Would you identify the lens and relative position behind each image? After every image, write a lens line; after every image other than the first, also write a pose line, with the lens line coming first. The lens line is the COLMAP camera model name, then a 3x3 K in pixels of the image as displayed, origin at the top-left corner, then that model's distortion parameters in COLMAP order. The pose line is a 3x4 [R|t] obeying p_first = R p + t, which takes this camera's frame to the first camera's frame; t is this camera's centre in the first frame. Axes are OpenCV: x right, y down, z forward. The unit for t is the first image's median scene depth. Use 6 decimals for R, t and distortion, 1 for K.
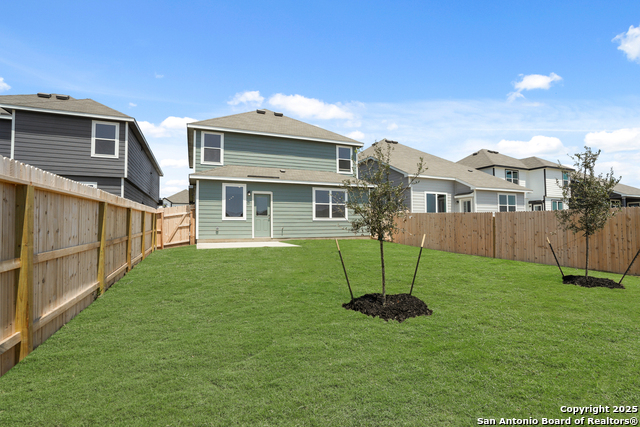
lens RADIAL K [[306.5, 0, 316.4], [0, 306.5, 213.4], [0, 0, 1]] dist [-0.062313, 0.026973]
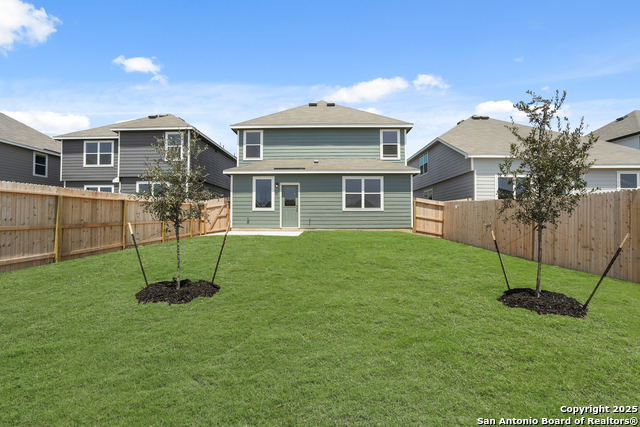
lens RADIAL K [[306.5, 0, 316.4], [0, 306.5, 213.4], [0, 0, 1]] dist [-0.062313, 0.026973]
pose [[0.907001, -0.000027, -0.421129, 0.336692], [0.010008, 0.999719, 0.021490, 0.010236], [0.421010, -0.023706, 0.906746, 0.097485]]
